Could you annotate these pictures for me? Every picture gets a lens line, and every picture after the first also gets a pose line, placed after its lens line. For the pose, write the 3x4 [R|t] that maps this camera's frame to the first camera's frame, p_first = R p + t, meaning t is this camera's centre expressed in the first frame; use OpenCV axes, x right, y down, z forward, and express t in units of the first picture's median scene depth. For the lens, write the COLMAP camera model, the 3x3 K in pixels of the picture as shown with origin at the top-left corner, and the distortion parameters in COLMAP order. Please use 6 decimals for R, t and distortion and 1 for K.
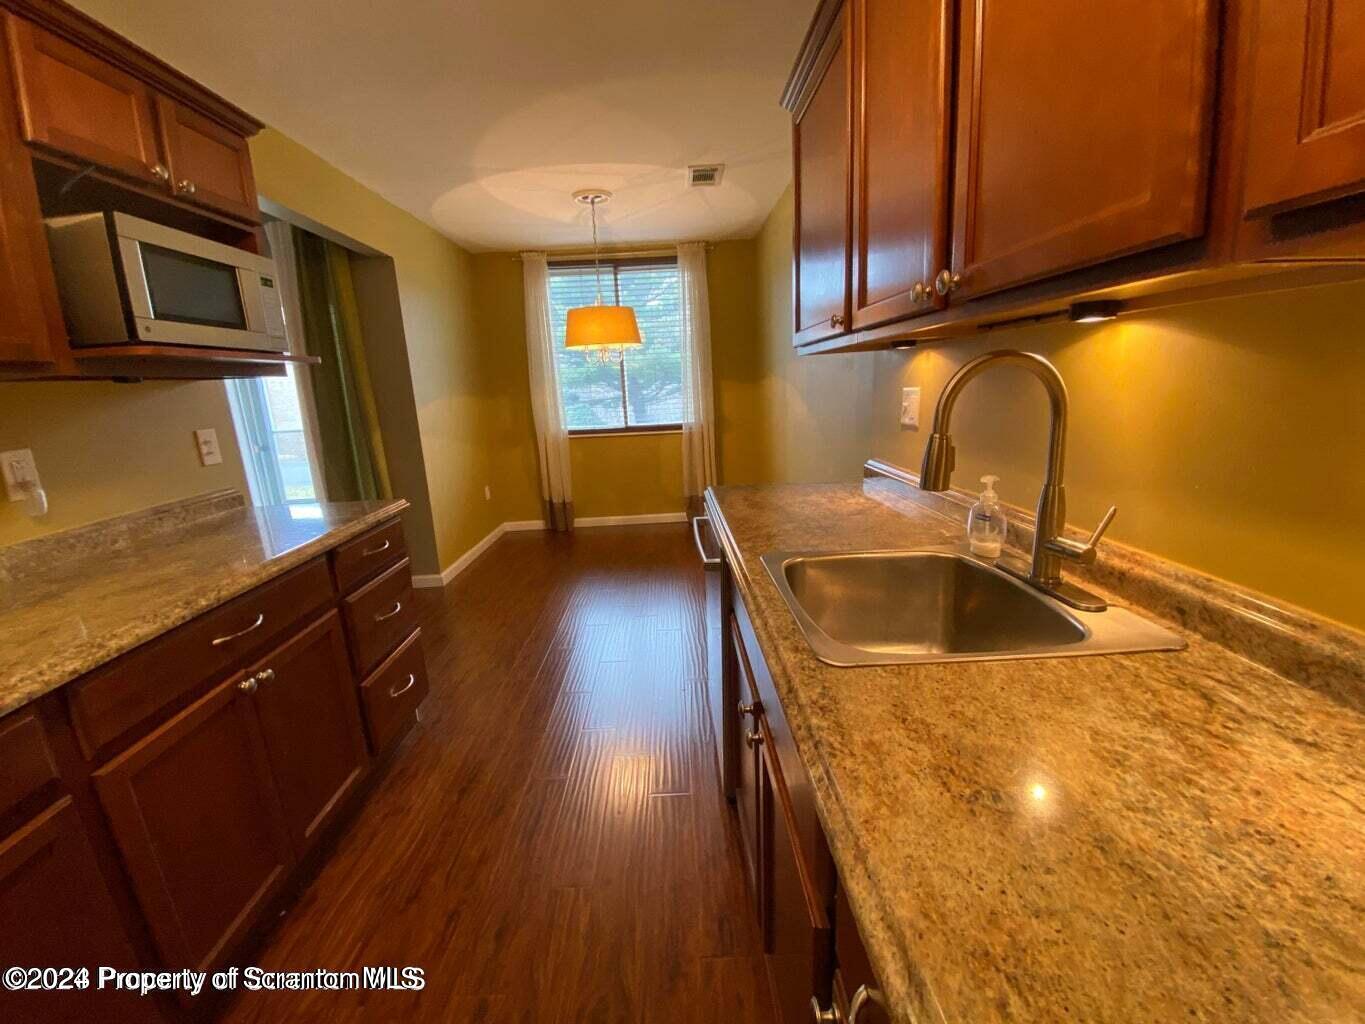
lens RADIAL K [[566.7, 0, 682.5], [0, 566.7, 512.0], [0, 0, 1]] dist [-0.000355, -0.000140]
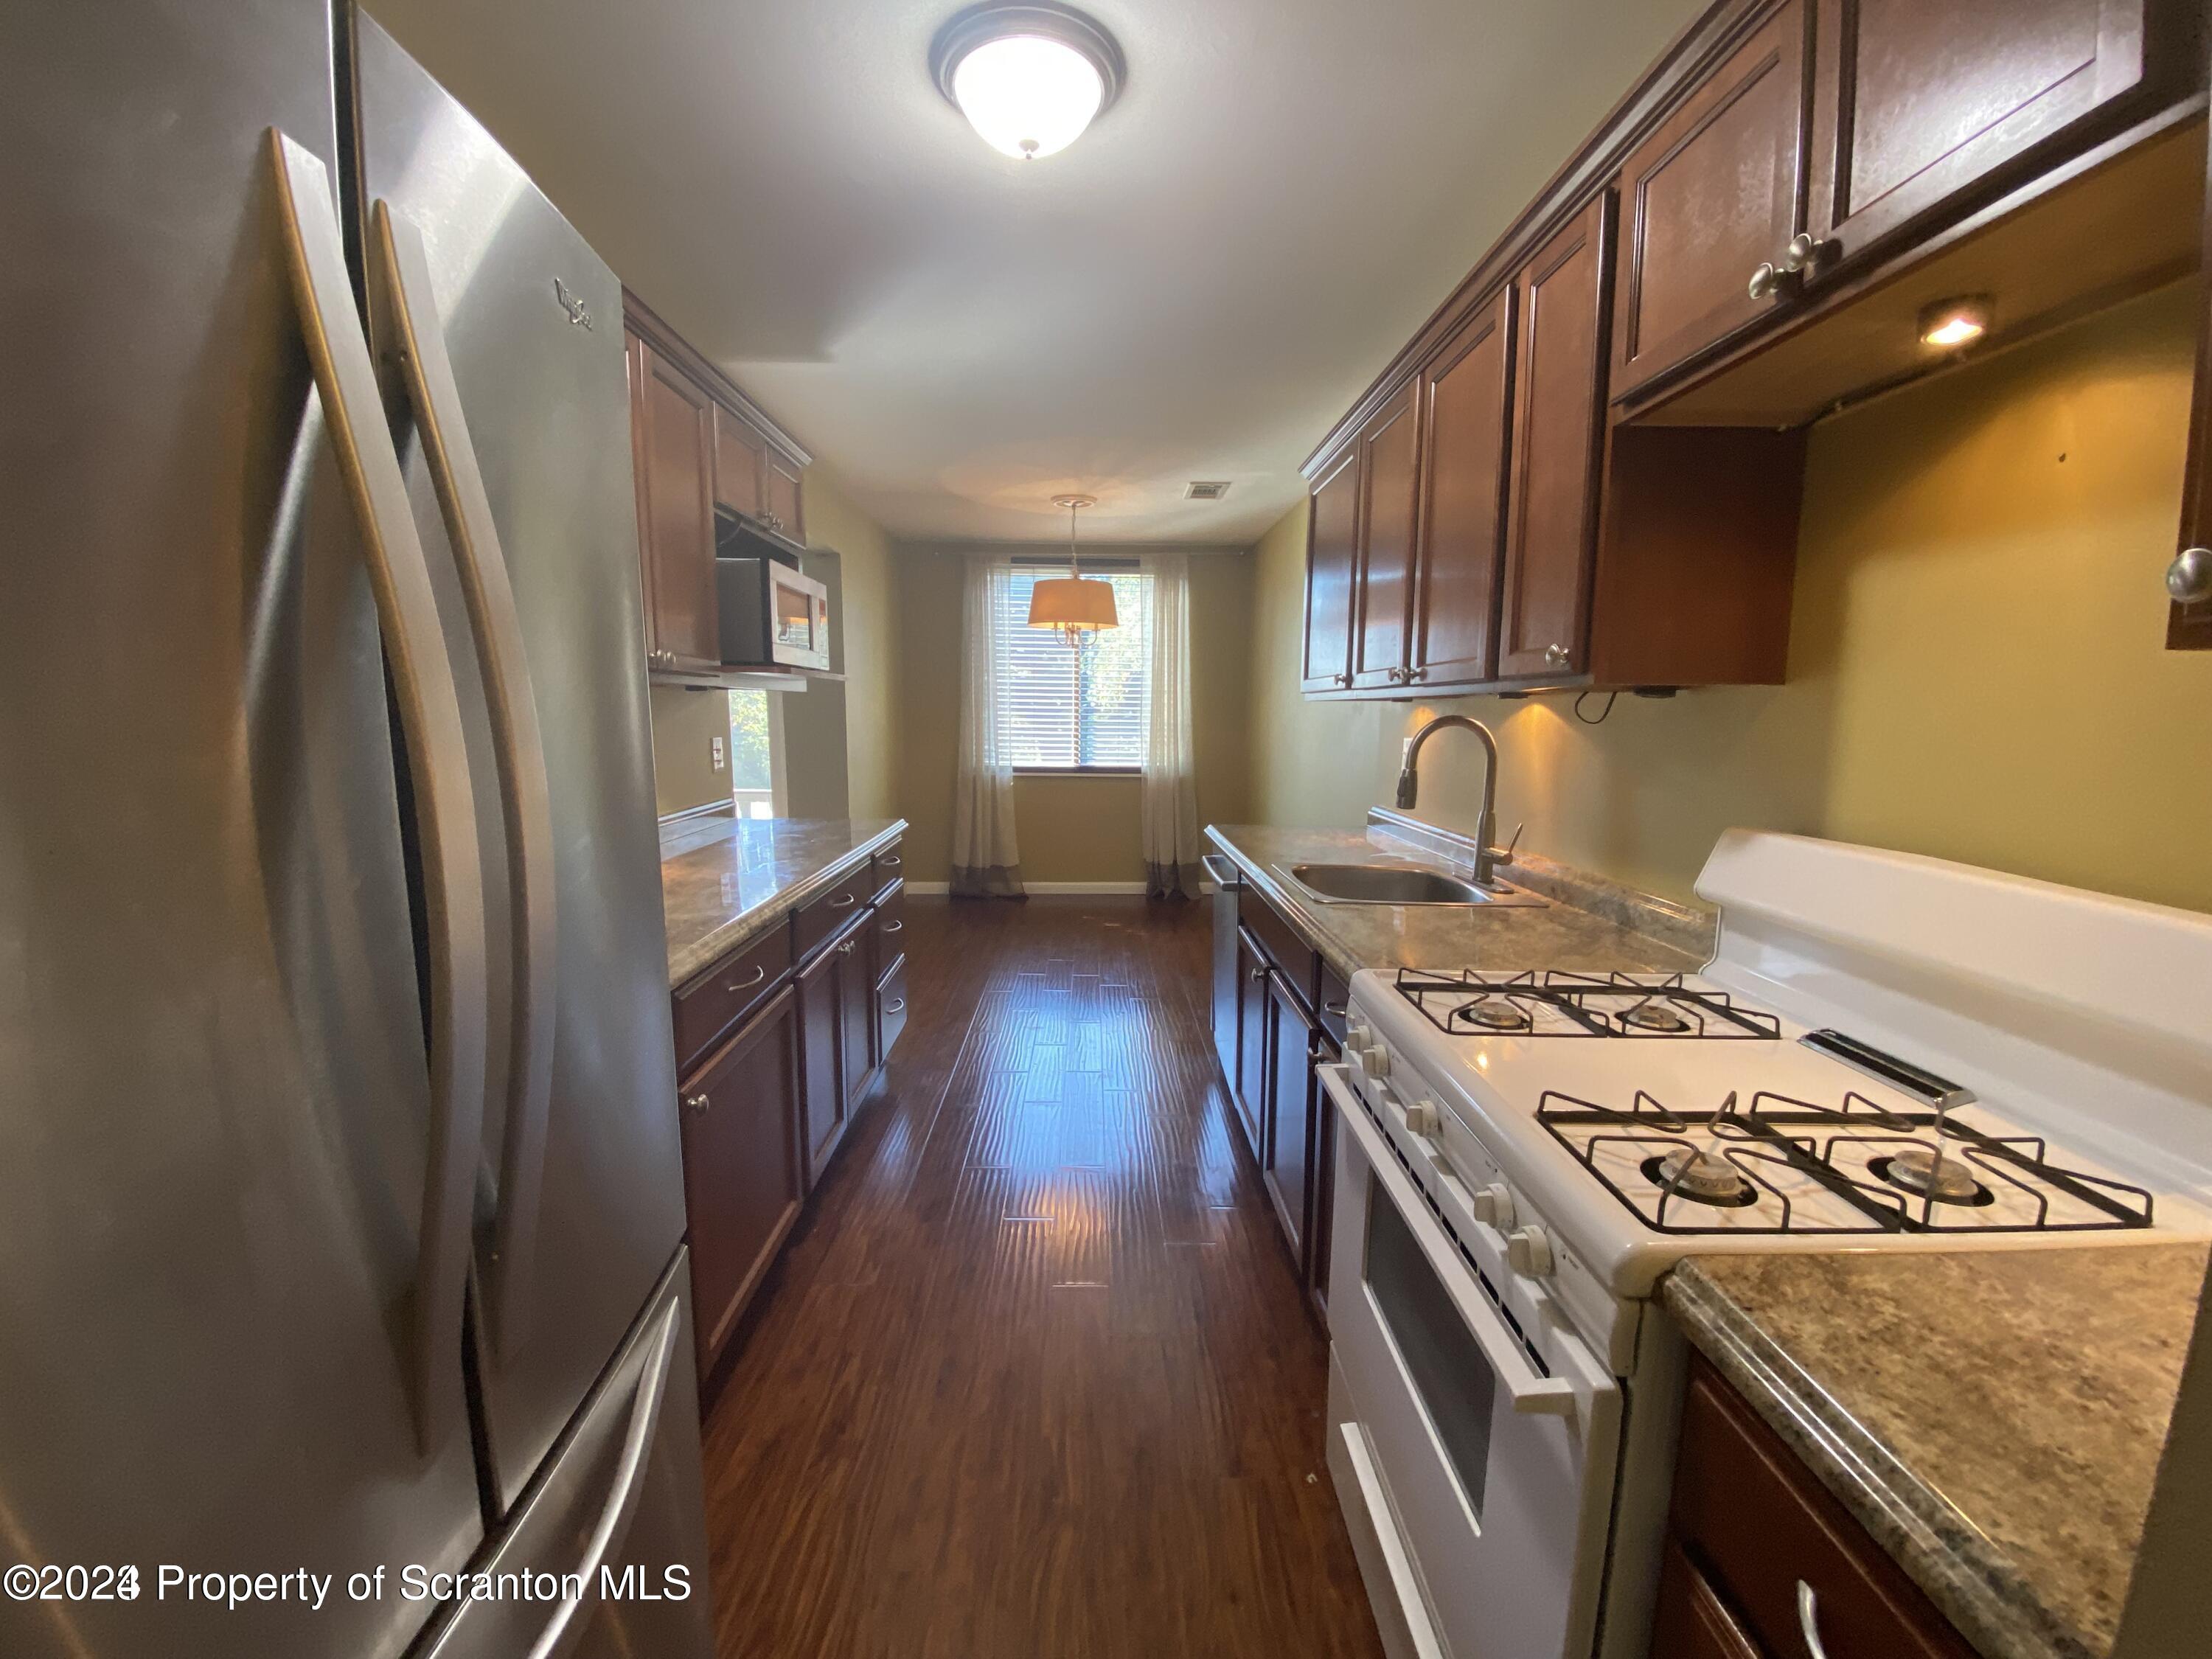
lens RADIAL K [[918.4, 0, 1106.0], [0, 918.4, 829.5], [0, 0, 1]] dist [-0.000355, -0.000140]
pose [[0.998157, 0.060675, 0.000528, -0.072510], [-0.060320, 0.993186, -0.099715, 0.072941], [-0.006575, 0.099499, 0.995016, -0.319623]]
